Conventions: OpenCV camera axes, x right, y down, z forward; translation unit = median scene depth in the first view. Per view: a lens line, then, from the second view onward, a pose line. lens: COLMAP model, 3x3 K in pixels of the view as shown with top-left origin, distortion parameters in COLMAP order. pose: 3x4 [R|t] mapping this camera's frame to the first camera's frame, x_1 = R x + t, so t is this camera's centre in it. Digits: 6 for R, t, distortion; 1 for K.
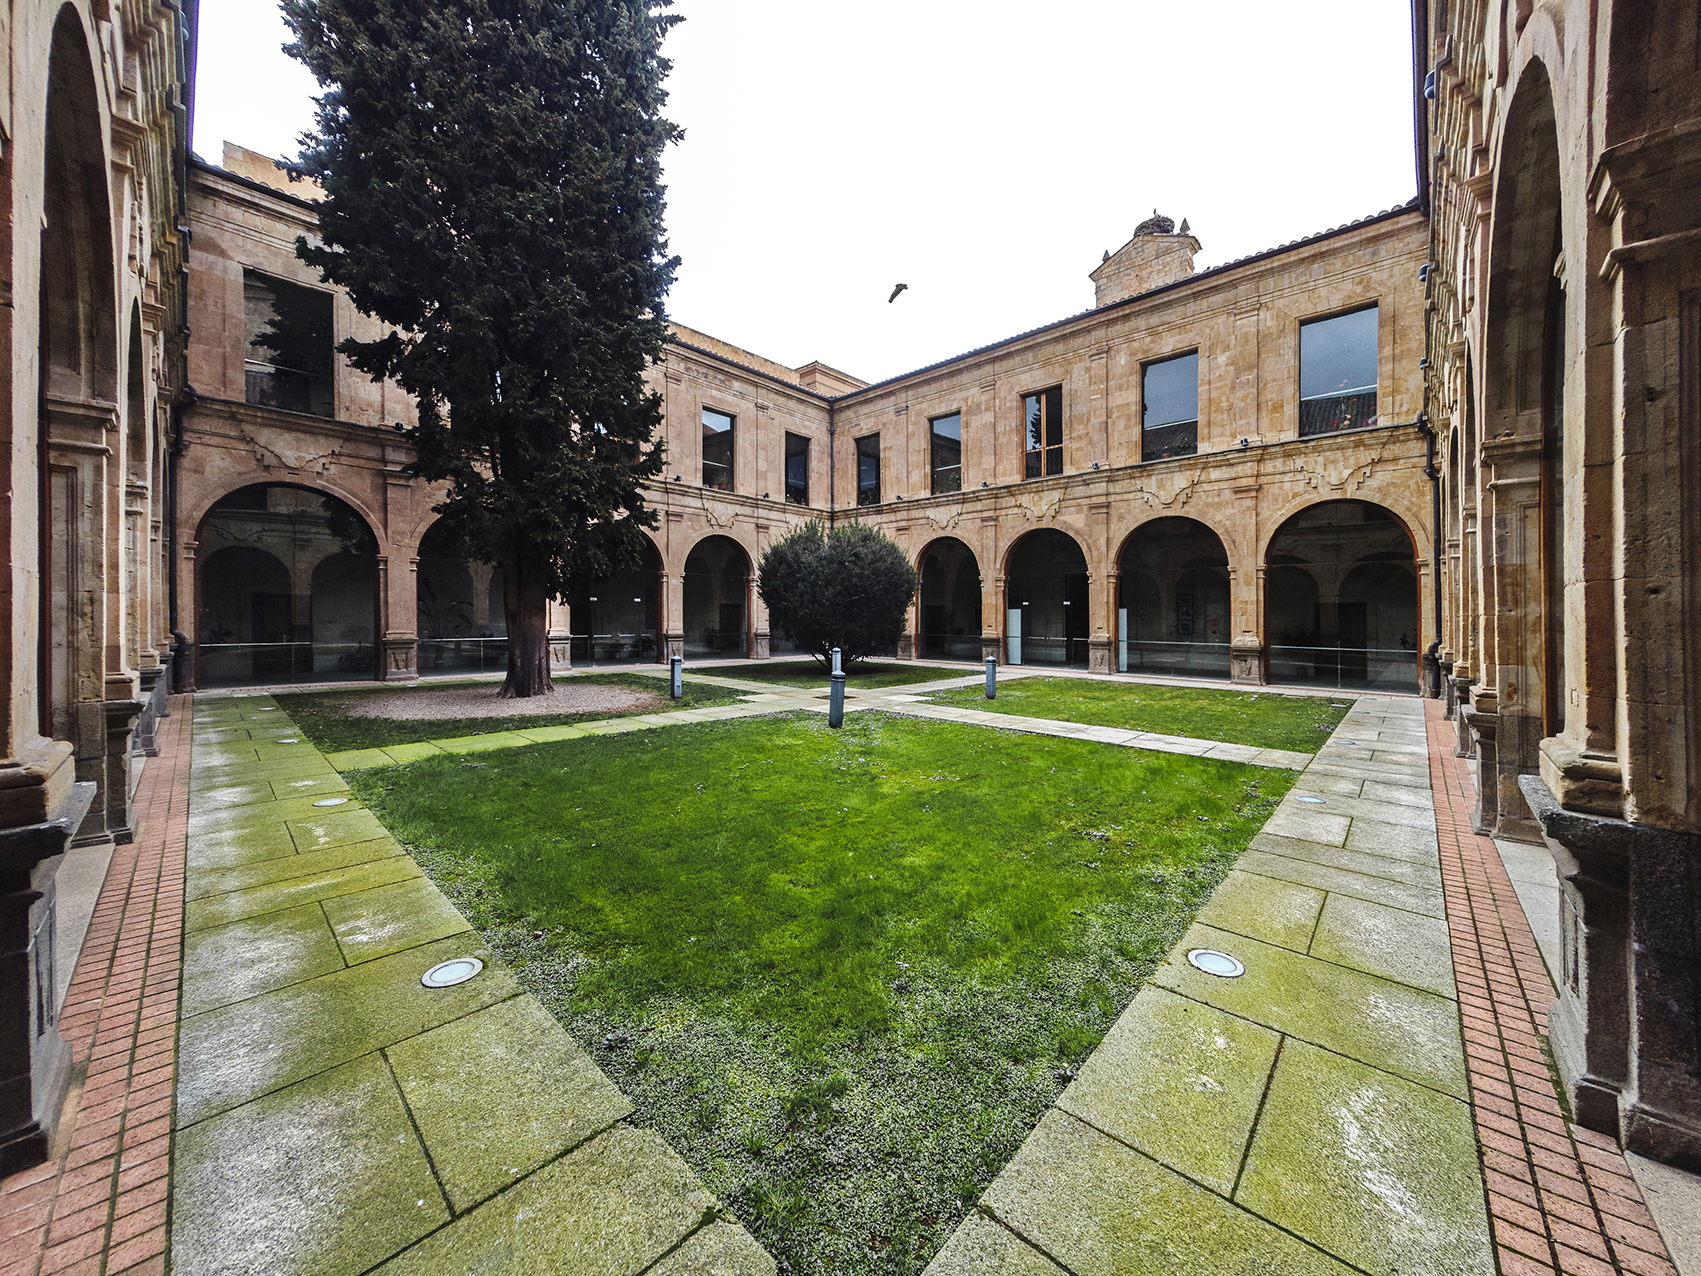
lens RADIAL K [[608.9, 0, 859.9], [0, 608.9, 625.2], [0, 0, 1]] dist [0.002539, -0.000484]
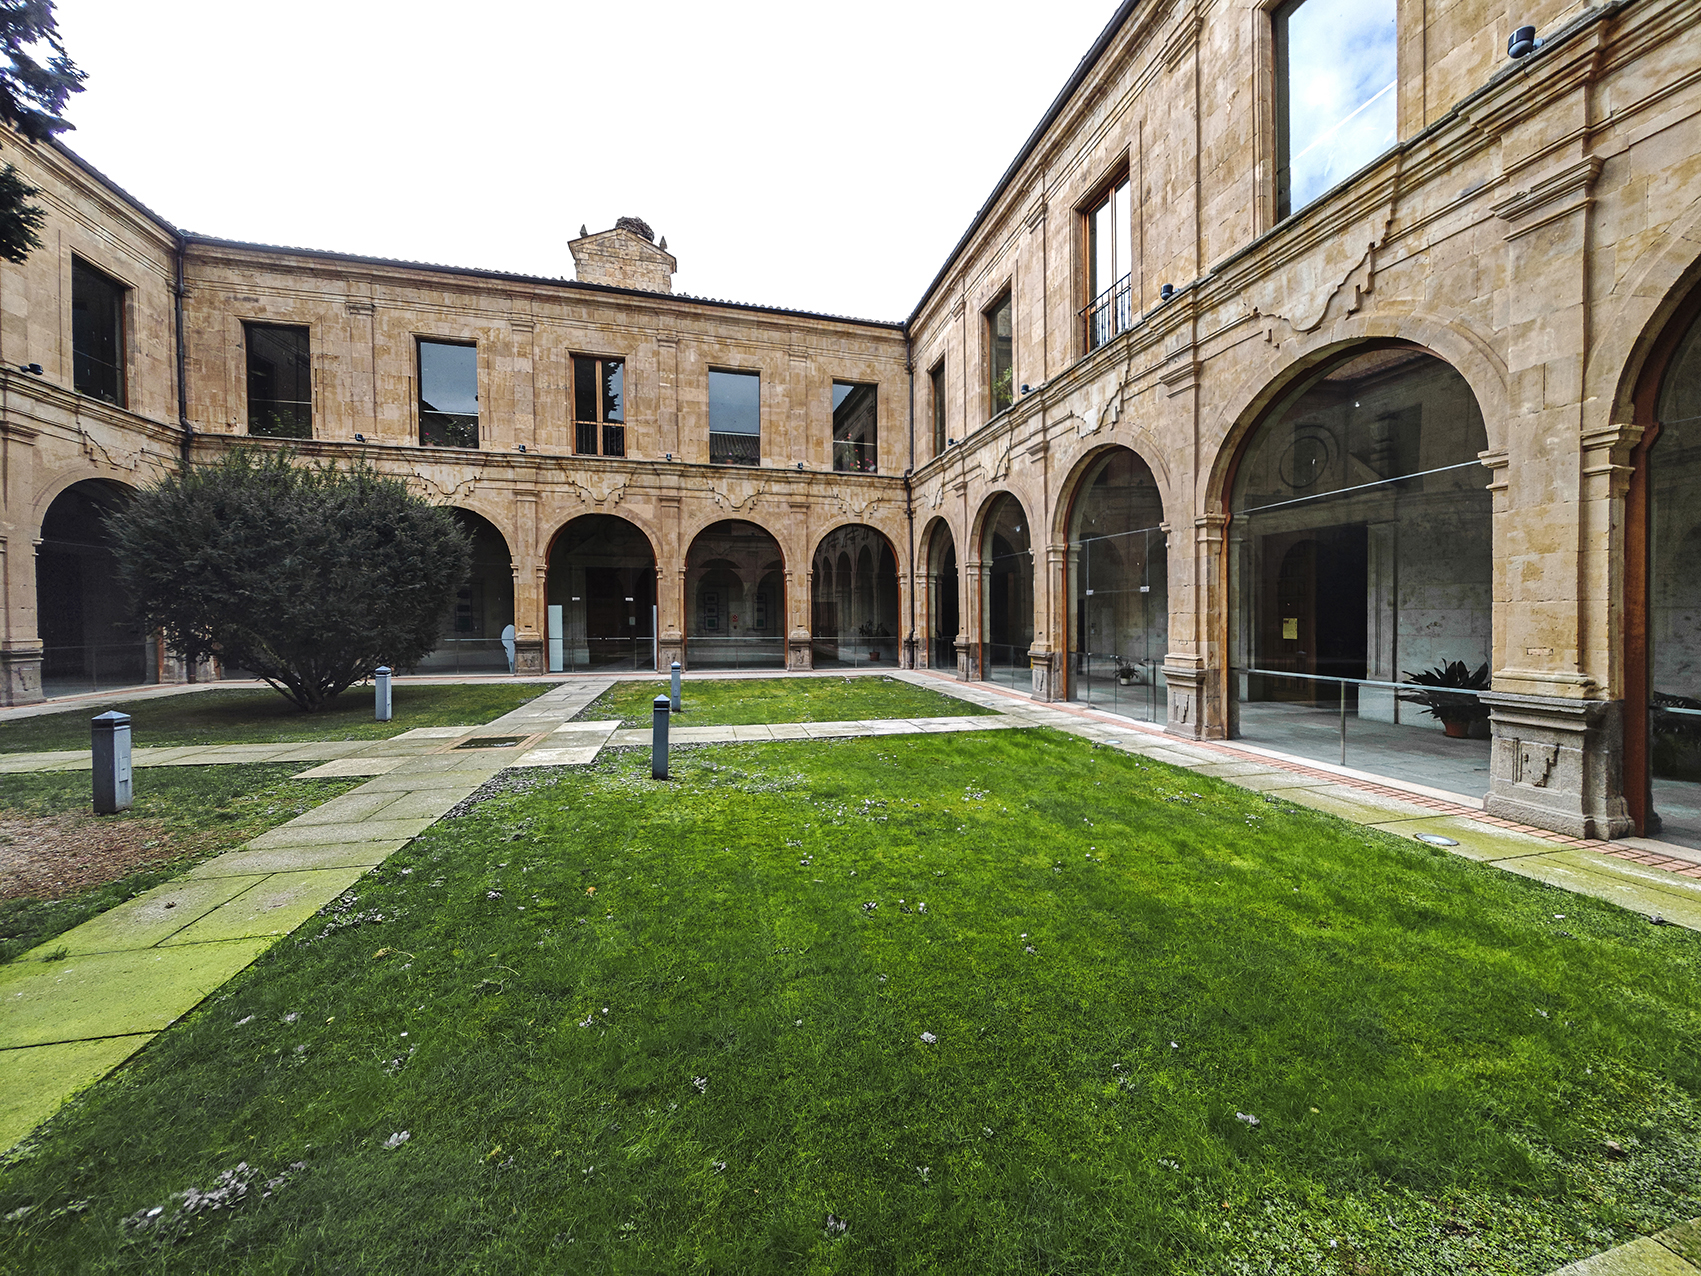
lens RADIAL K [[608.9, 0, 848.3], [0, 608.9, 615.5], [0, 0, 1]] dist [0.002539, -0.000484]
pose [[0.547850, -0.006959, 0.836548, -0.276452], [0.015674, 0.999875, -0.001947, -0.005490], [-0.836430, 0.014179, 0.547891, 0.252985]]
